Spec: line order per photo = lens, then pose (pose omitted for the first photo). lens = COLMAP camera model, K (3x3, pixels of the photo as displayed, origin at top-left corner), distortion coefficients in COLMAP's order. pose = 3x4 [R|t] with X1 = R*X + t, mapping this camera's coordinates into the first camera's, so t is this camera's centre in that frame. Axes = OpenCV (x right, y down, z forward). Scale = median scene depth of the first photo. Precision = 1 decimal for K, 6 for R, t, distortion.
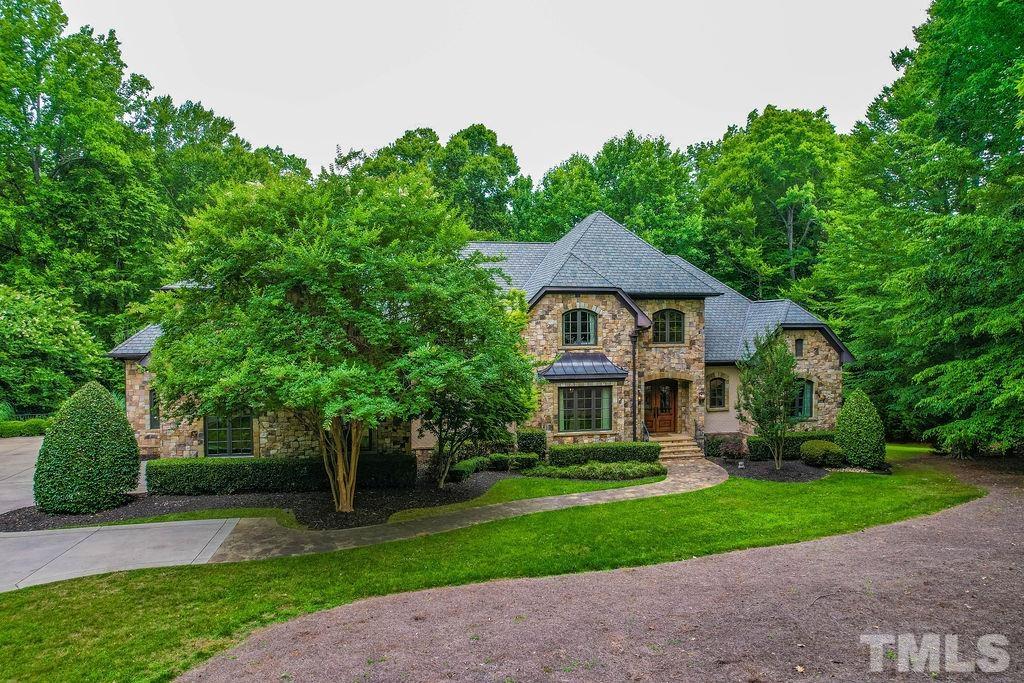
lens RADIAL K [[654.1, 0, 515.8], [0, 654.1, 337.5], [0, 0, 1]] dist [-0.041964, 0.017456]
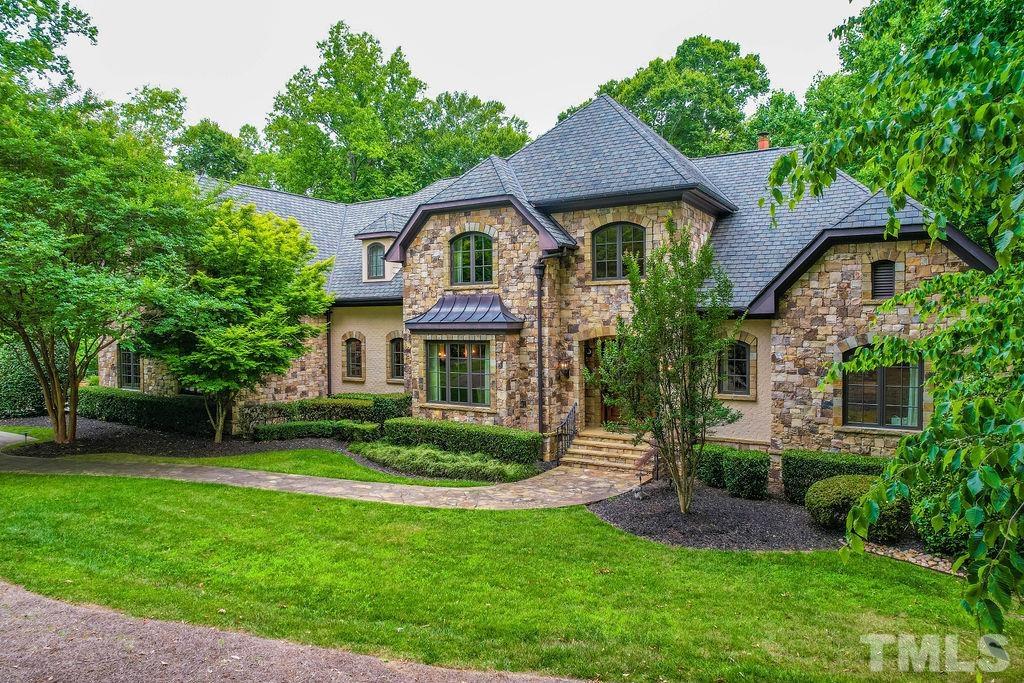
lens RADIAL K [[654.1, 0, 516.3], [0, 654.1, 343.8], [0, 0, 1]] dist [-0.041964, 0.017456]
pose [[0.733539, 0.022892, -0.679262, 0.604512], [-0.012126, 0.999714, 0.020597, 0.060432], [0.679539, -0.006872, 0.733607, 0.509095]]
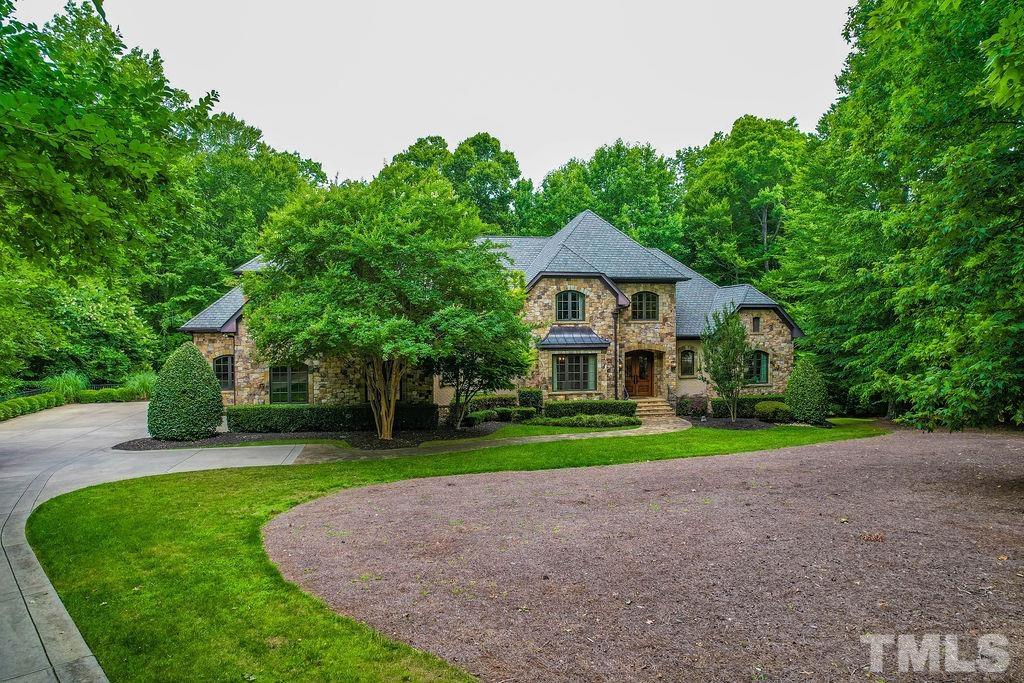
lens RADIAL K [[654.1, 0, 512.4], [0, 654.1, 337.9], [0, 0, 1]] dist [-0.041964, 0.017456]
pose [[0.999969, -0.000179, -0.007848, 0.000230], [0.000165, 0.999998, -0.001747, 0.045384], [0.007848, 0.001746, 0.999968, -0.206537]]
